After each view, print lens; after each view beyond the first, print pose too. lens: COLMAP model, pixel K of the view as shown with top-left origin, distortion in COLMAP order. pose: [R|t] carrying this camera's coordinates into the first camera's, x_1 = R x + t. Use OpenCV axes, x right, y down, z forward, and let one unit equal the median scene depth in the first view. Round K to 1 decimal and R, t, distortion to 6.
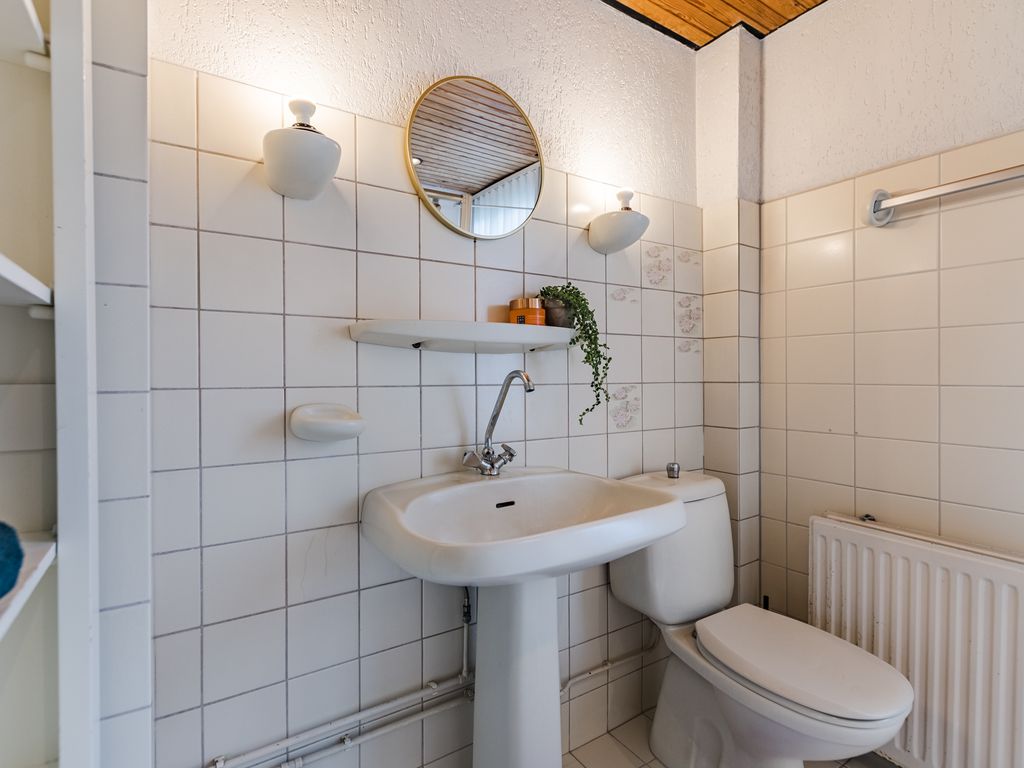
lens RADIAL K [[518.6, 0, 511.2], [0, 518.6, 380.9], [0, 0, 1]] dist [0.004128, -0.003855]
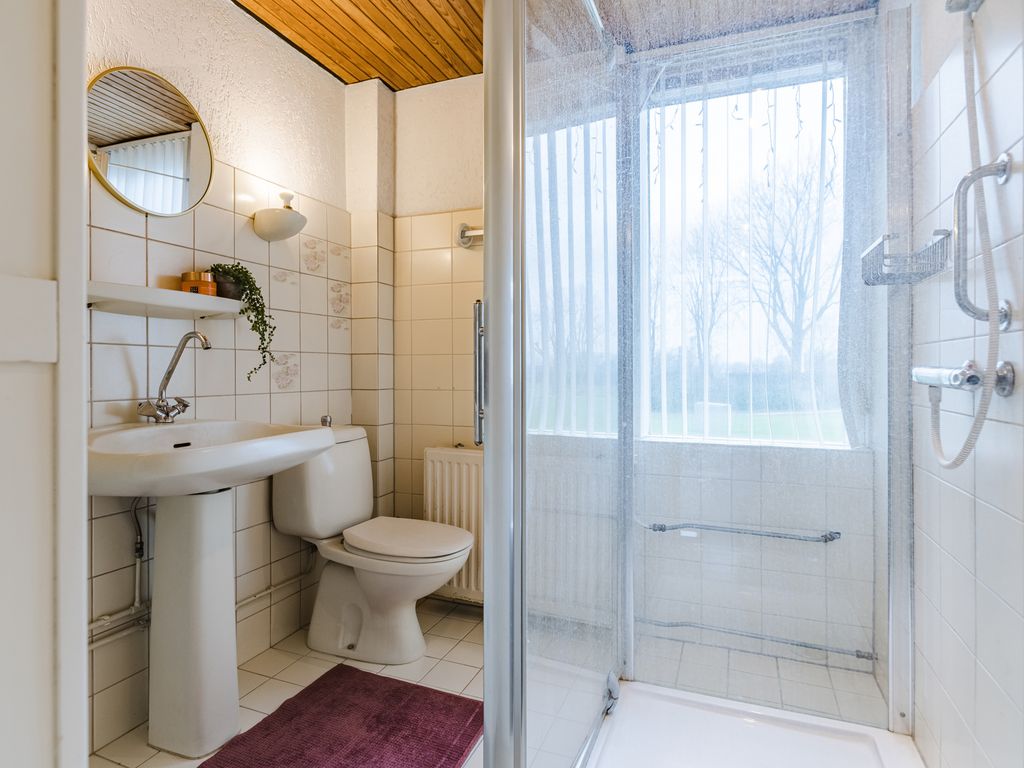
lens RADIAL K [[572.3, 0, 509.5], [0, 572.3, 374.9], [0, 0, 1]] dist [-0.001165, -0.003170]
pose [[0.822911, 0.000537, 0.568171, -0.112425], [0.001207, 0.999996, -0.002693, 0.067723], [-0.568170, 0.002902, 0.822906, -0.401482]]
